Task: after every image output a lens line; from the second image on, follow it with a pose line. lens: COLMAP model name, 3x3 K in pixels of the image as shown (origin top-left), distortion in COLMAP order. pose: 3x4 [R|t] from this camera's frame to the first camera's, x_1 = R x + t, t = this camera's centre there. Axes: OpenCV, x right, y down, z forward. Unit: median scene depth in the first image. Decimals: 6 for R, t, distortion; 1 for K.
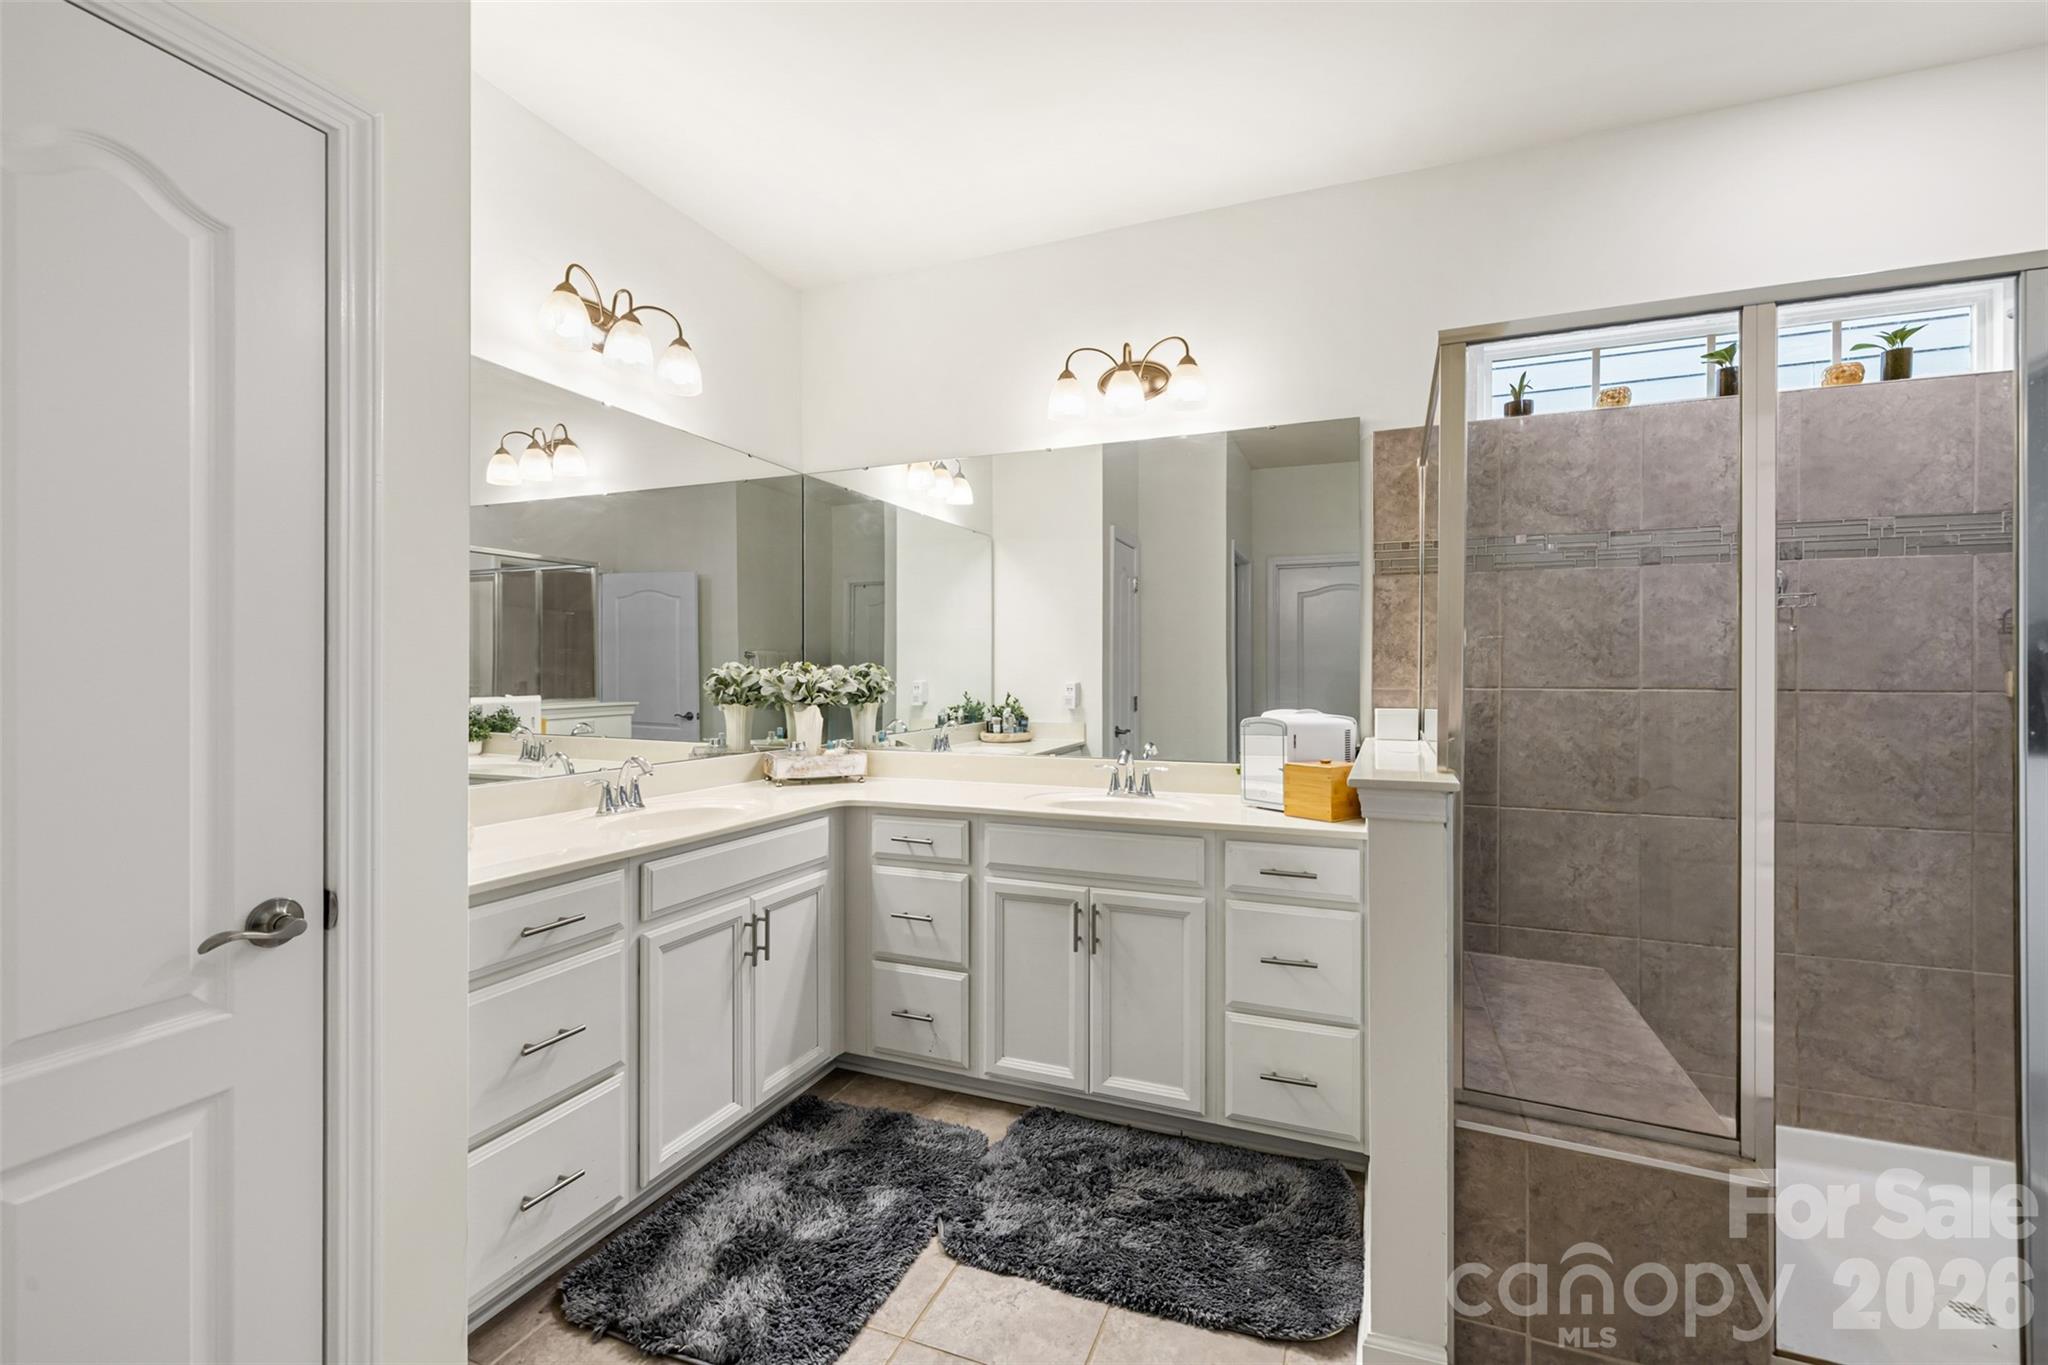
lens RADIAL K [[885.7, 0, 1035.5], [0, 885.7, 674.3], [0, 0, 1]] dist [0.001802, -0.000248]
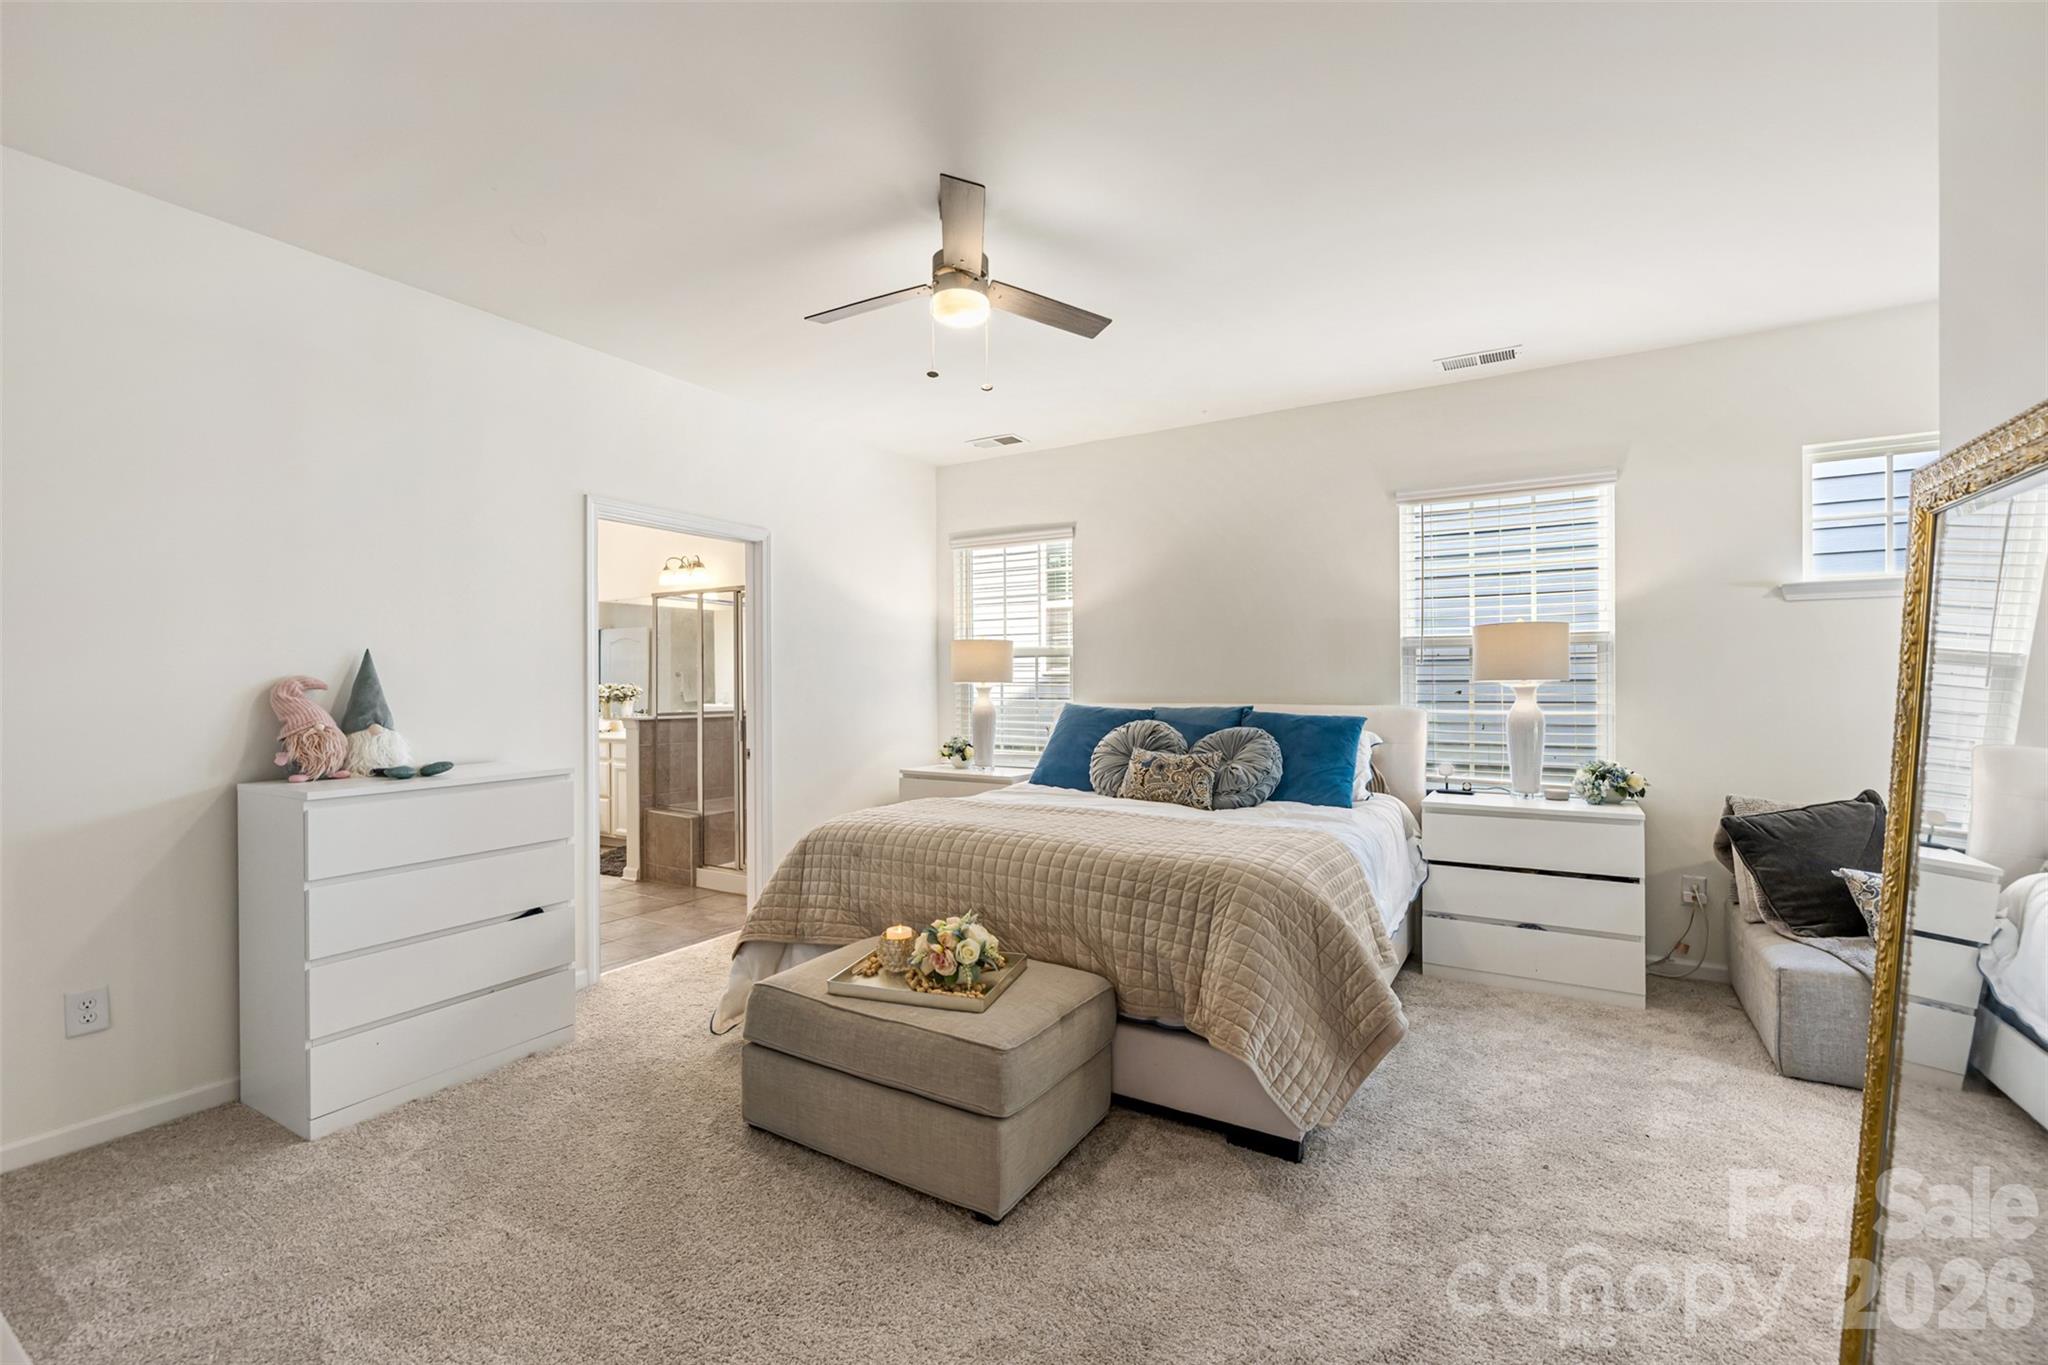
lens RADIAL K [[885.7, 0, 1031.7], [0, 885.7, 688.9], [0, 0, 1]] dist [0.001802, -0.000248]
pose [[0.987079, -0.002787, -0.160207, 1.889472], [0.003800, 0.999975, 0.006019, -0.012930], [0.160186, -0.006550, 0.987065, -1.703955]]
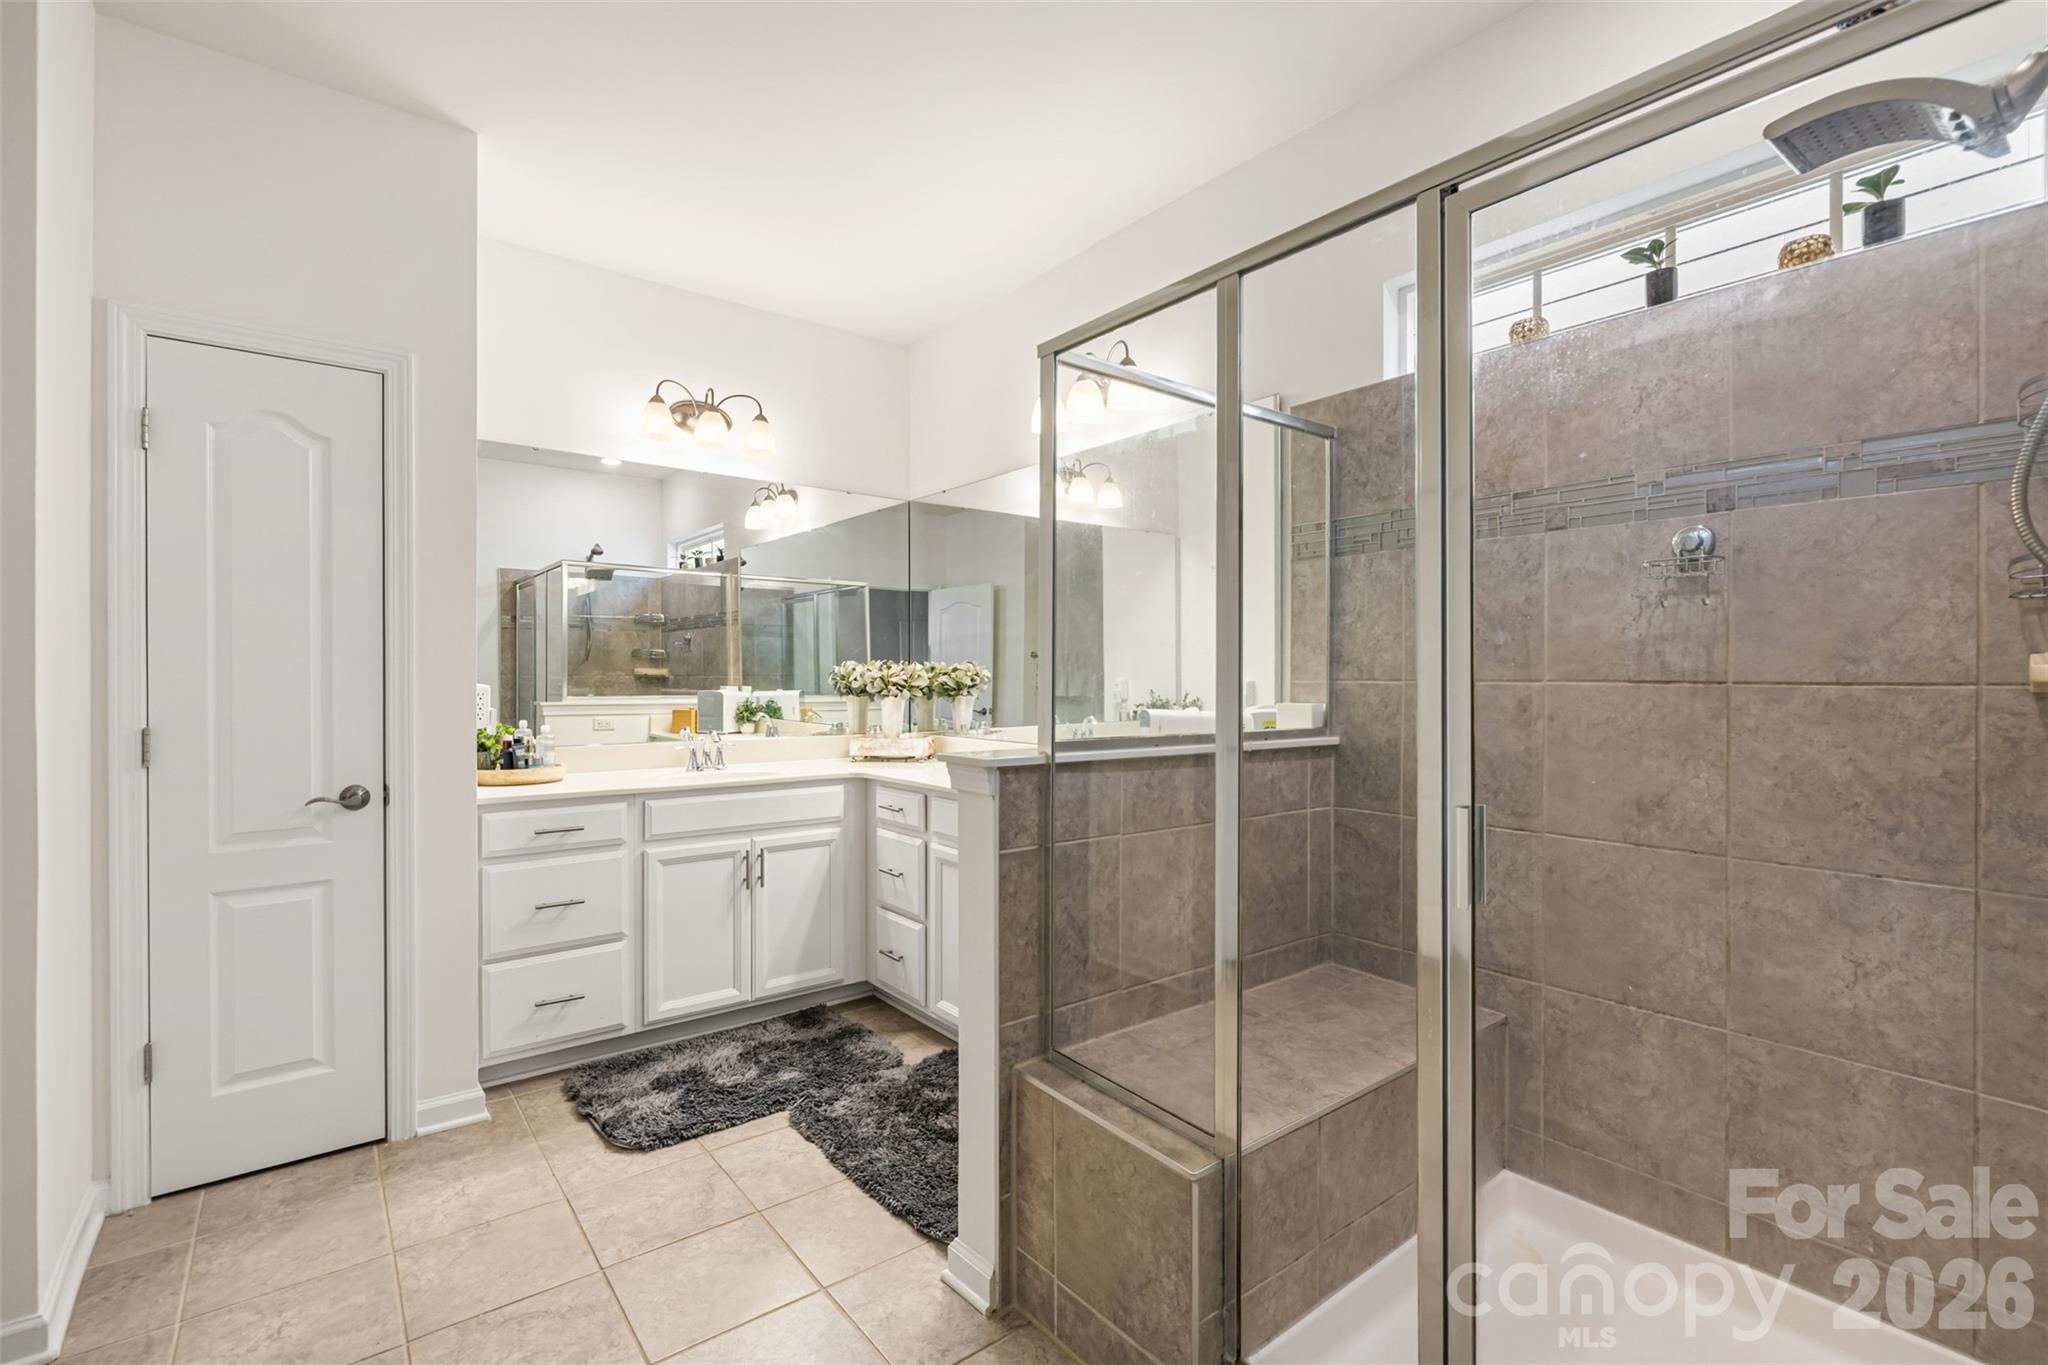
lens RADIAL K [[933.7, 0, 1012.9], [0, 933.7, 677.8], [0, 0, 1]] dist [-0.004850, 0.000101]
pose [[0.859524, -0.000566, -0.511095, 0.749592], [0.001023, 0.999999, 0.000614, 0.012706], [0.511095, -0.001051, 0.859524, 0.003001]]
